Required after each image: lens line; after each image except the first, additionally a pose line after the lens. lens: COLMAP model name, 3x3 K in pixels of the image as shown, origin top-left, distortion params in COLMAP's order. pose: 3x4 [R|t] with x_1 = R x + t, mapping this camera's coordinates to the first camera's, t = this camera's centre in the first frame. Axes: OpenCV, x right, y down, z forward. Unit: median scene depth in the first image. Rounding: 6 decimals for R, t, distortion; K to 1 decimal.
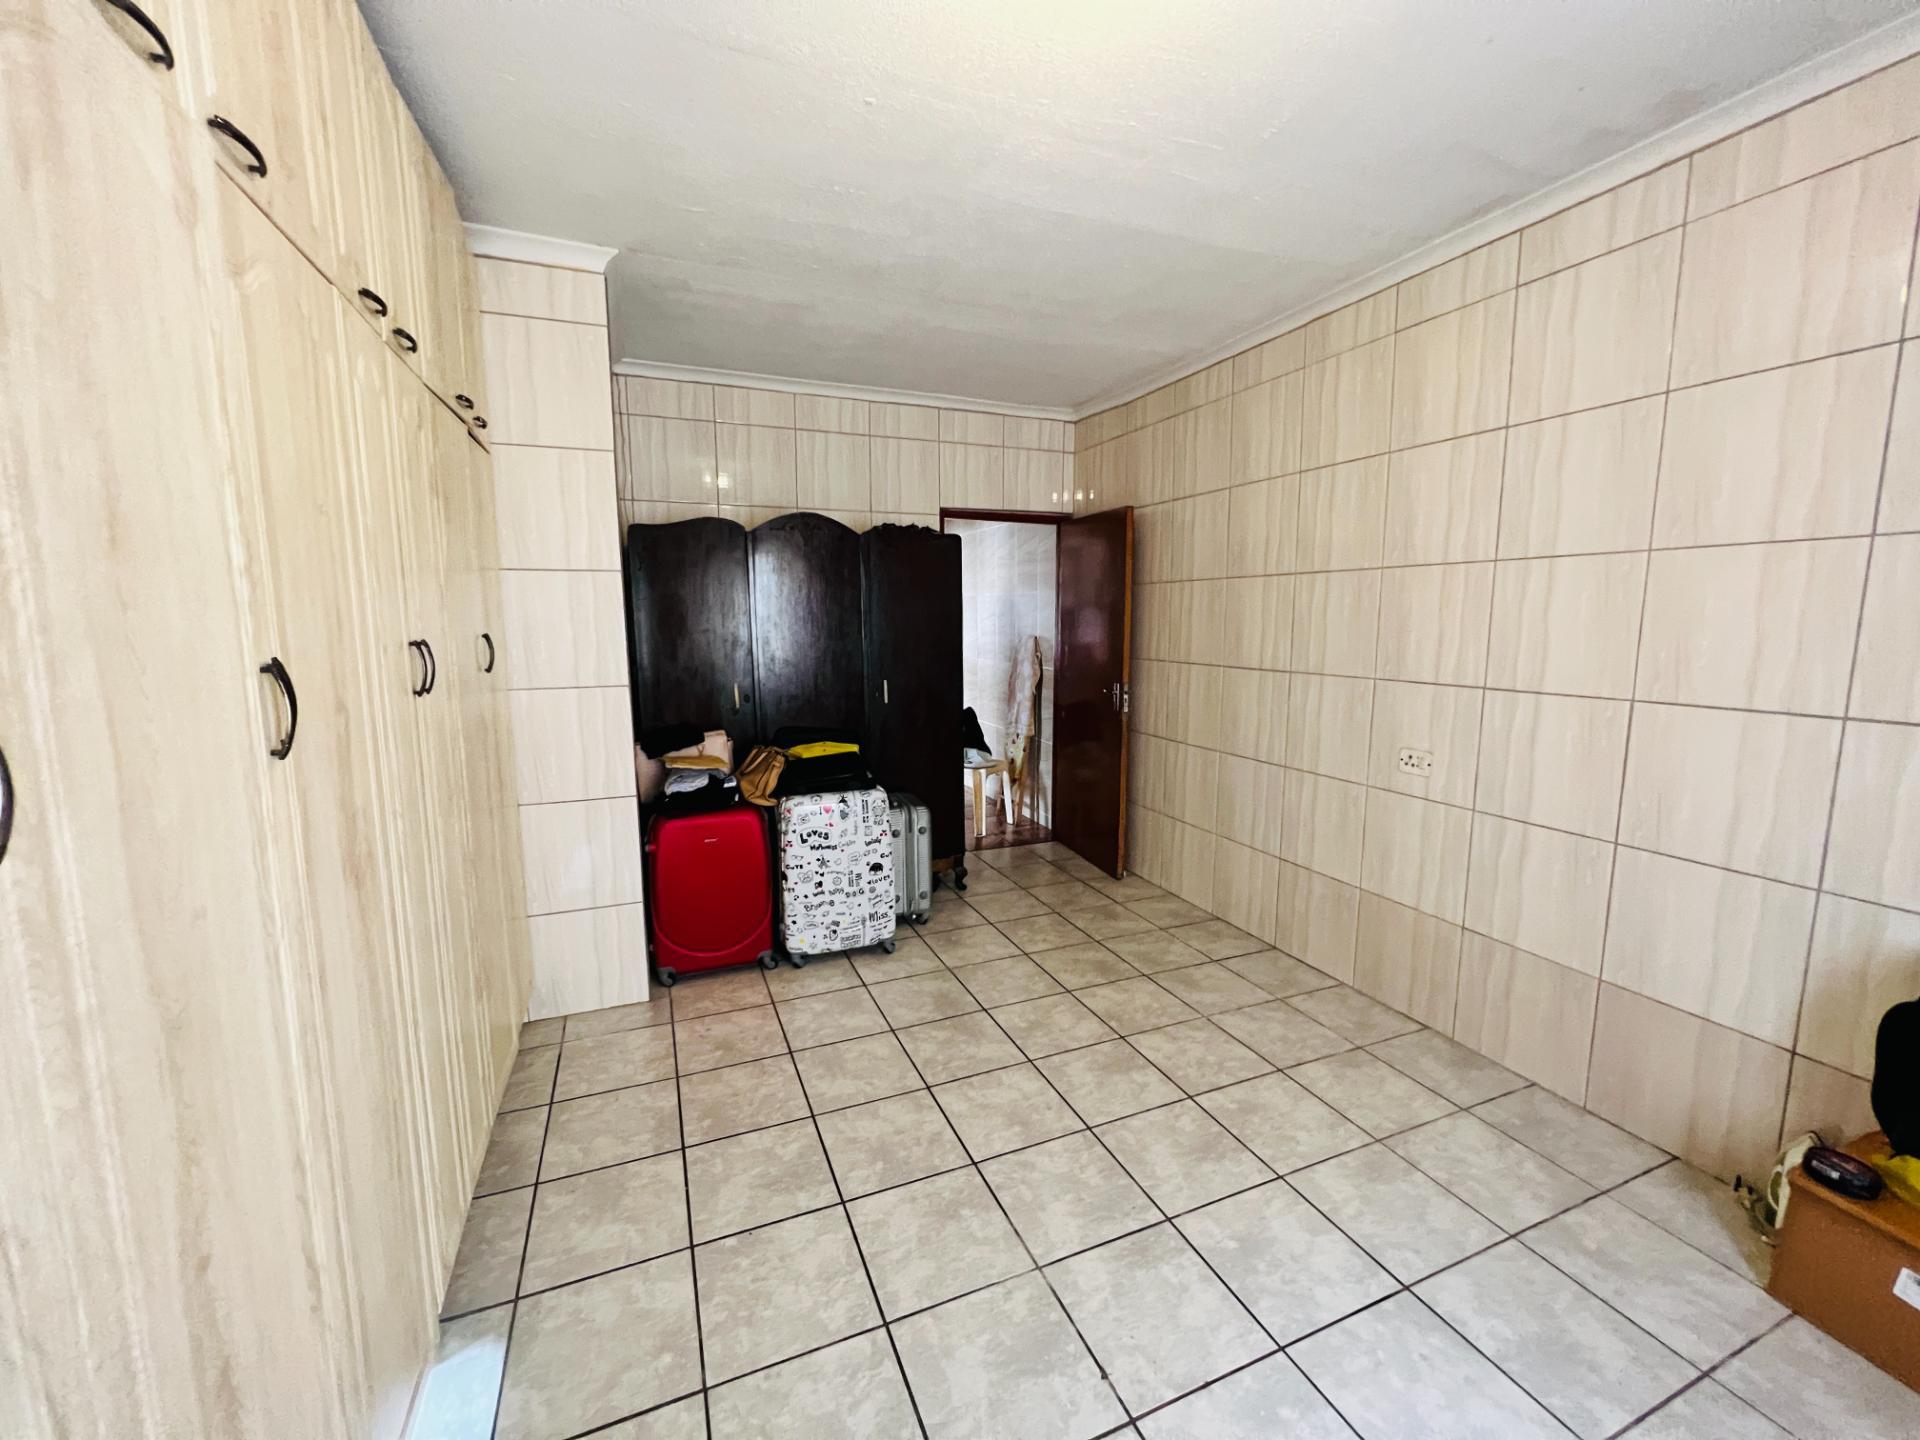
lens RADIAL K [[768.6, 0, 948.4], [0, 768.6, 713.3], [0, 0, 1]] dist [-0.003364, 0.001087]
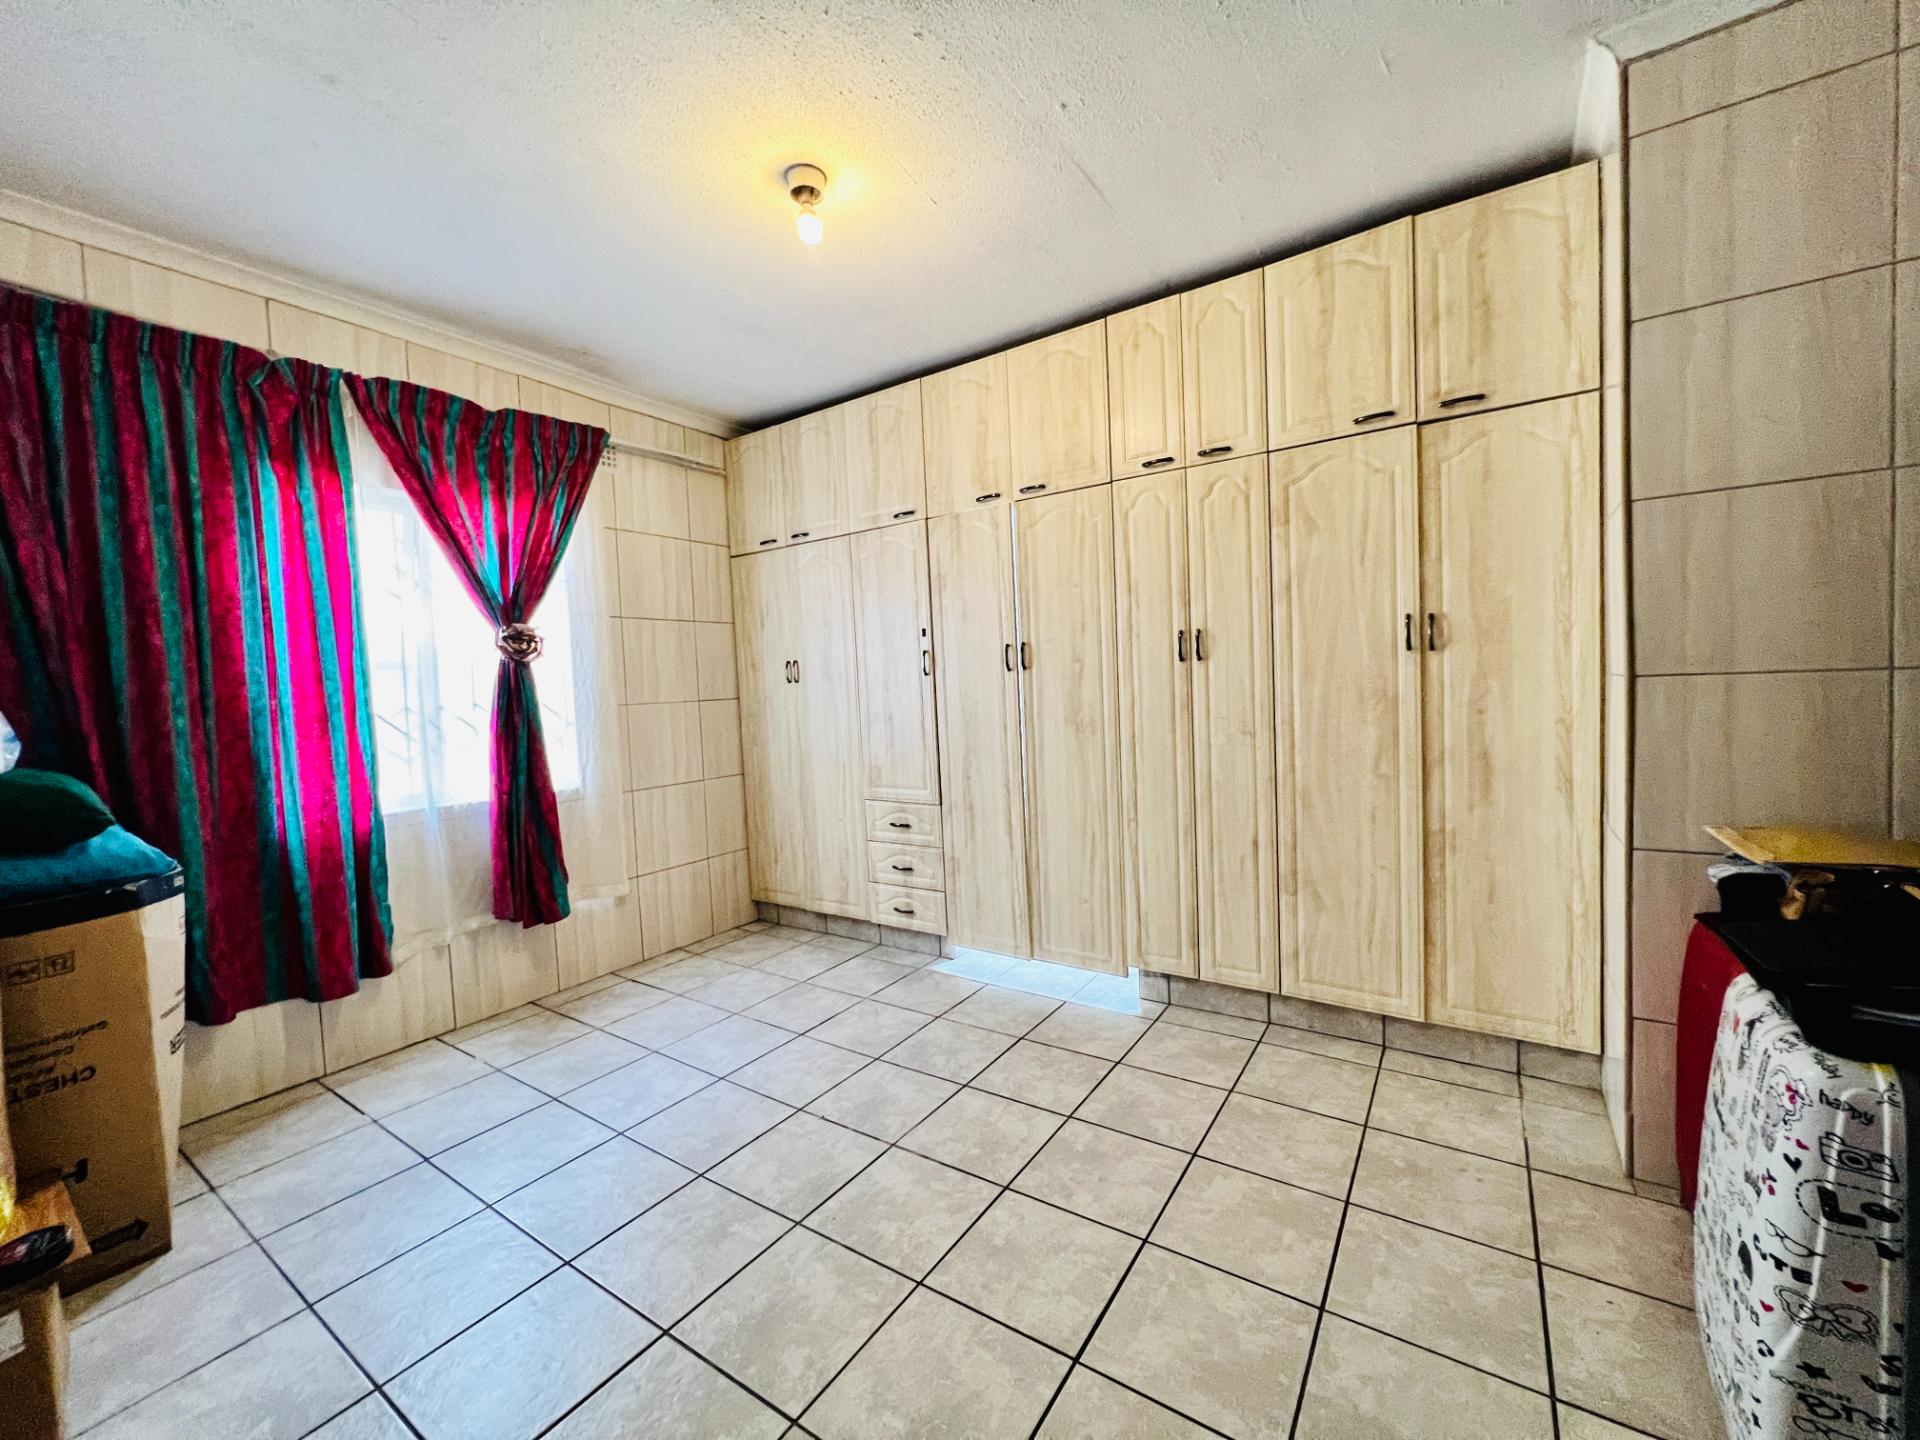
lens RADIAL K [[768.6, 0, 958.3], [0, 768.6, 721.8], [0, 0, 1]] dist [-0.003364, 0.001087]
pose [[-0.827413, 0.064921, -0.557829, 0.581567], [-0.027974, 0.987298, 0.156396, -0.113790], [0.560897, 0.145009, -0.815087, 1.701539]]
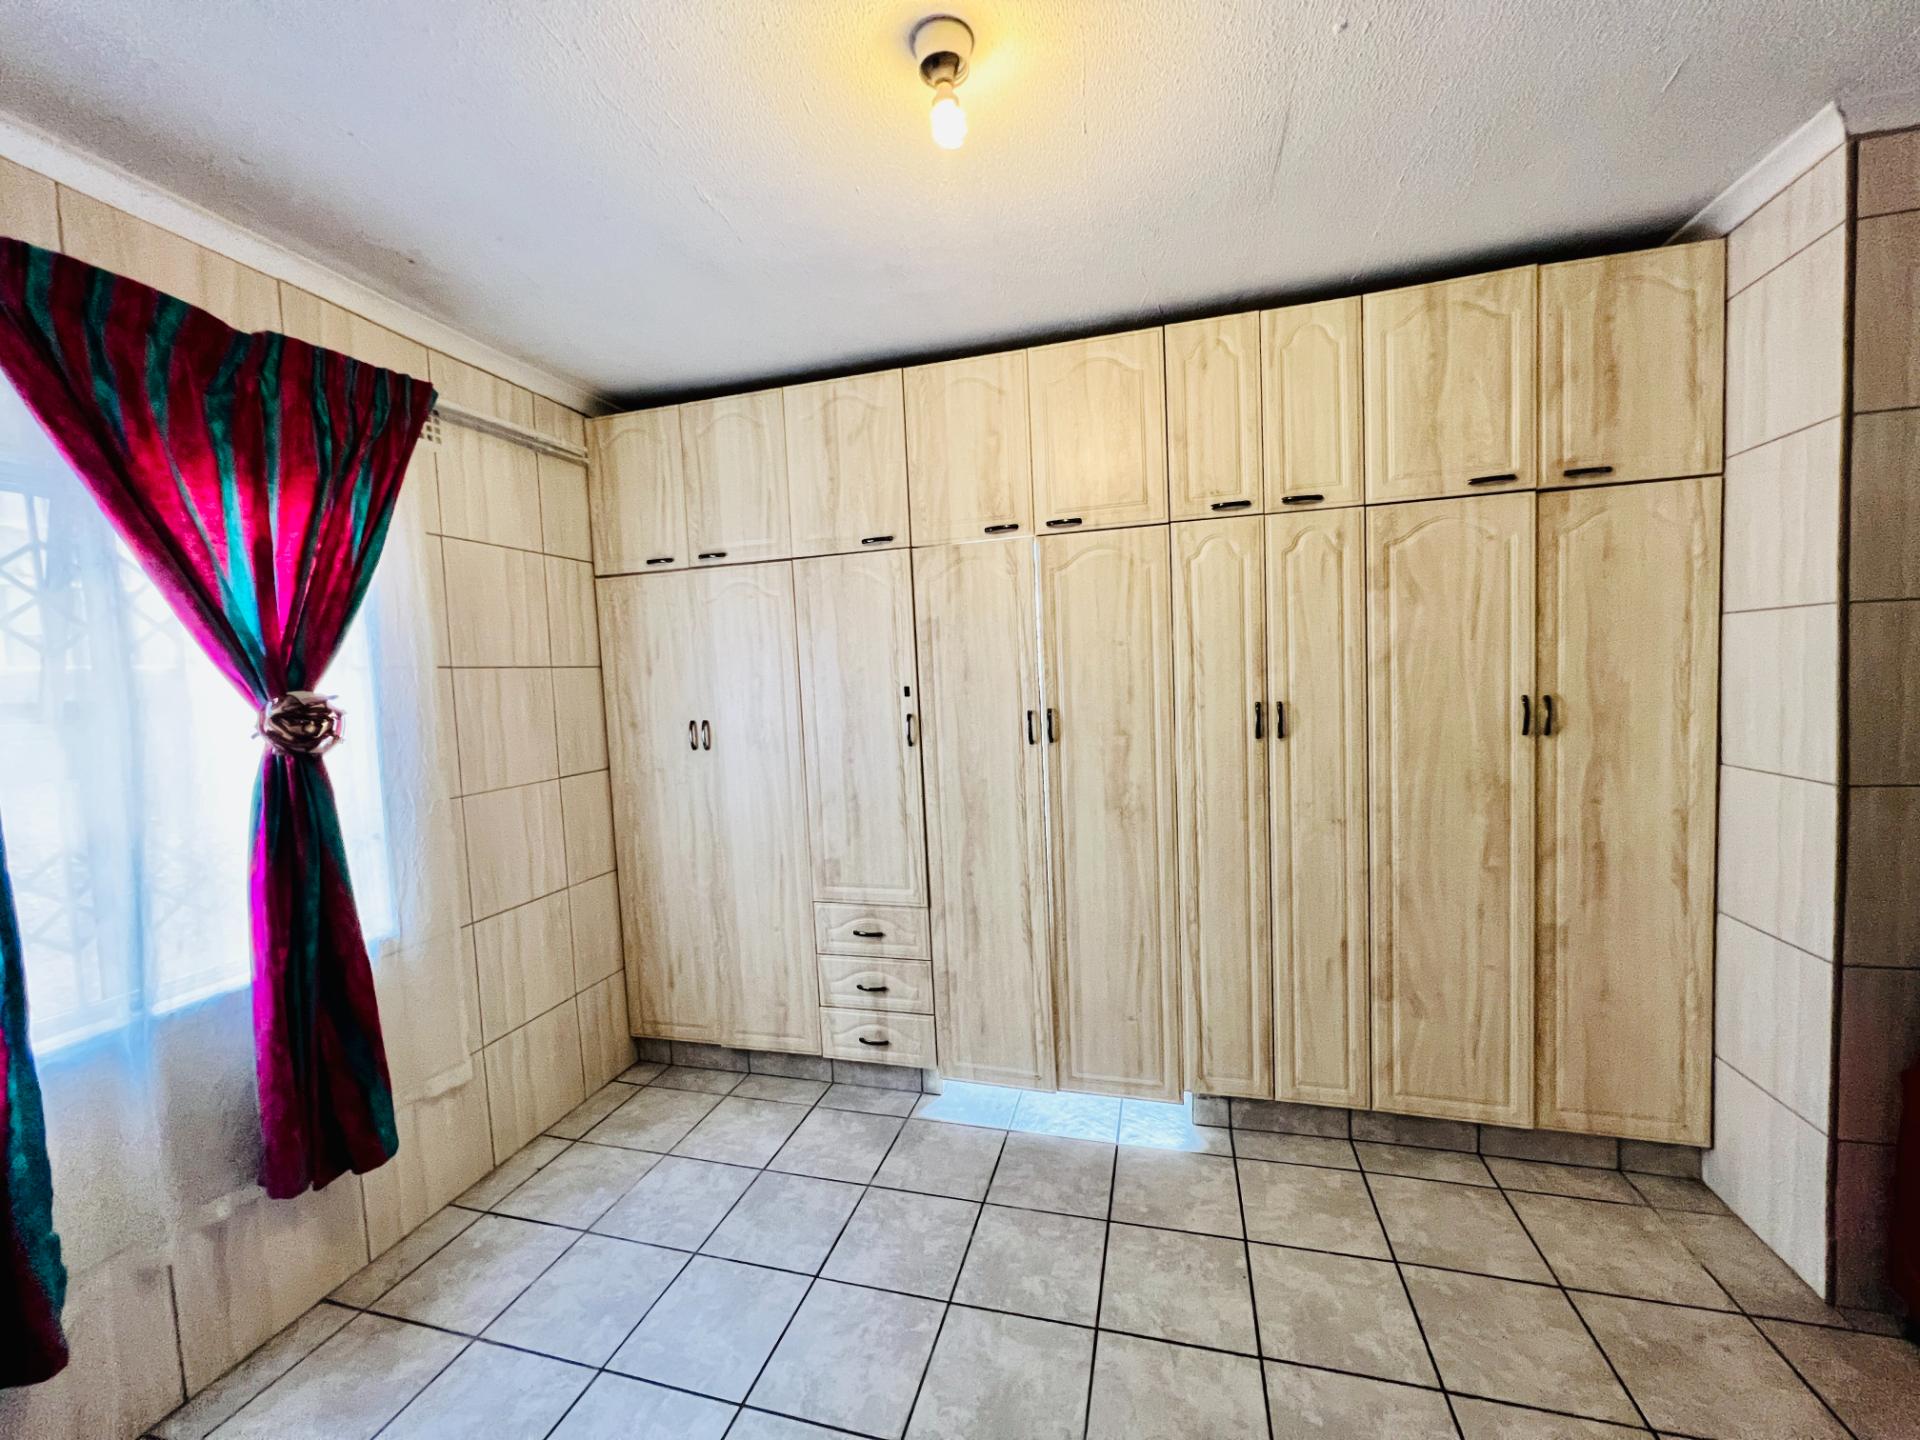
lens RADIAL K [[768.6, 0, 960.0], [0, 768.6, 720.9], [0, 0, 1]] dist [-0.003364, 0.001087]
pose [[-0.606301, 0.076178, -0.791578, 0.691267], [-0.057556, 0.988587, 0.139222, -0.181795], [0.793149, 0.129971, -0.594997, 1.120682]]
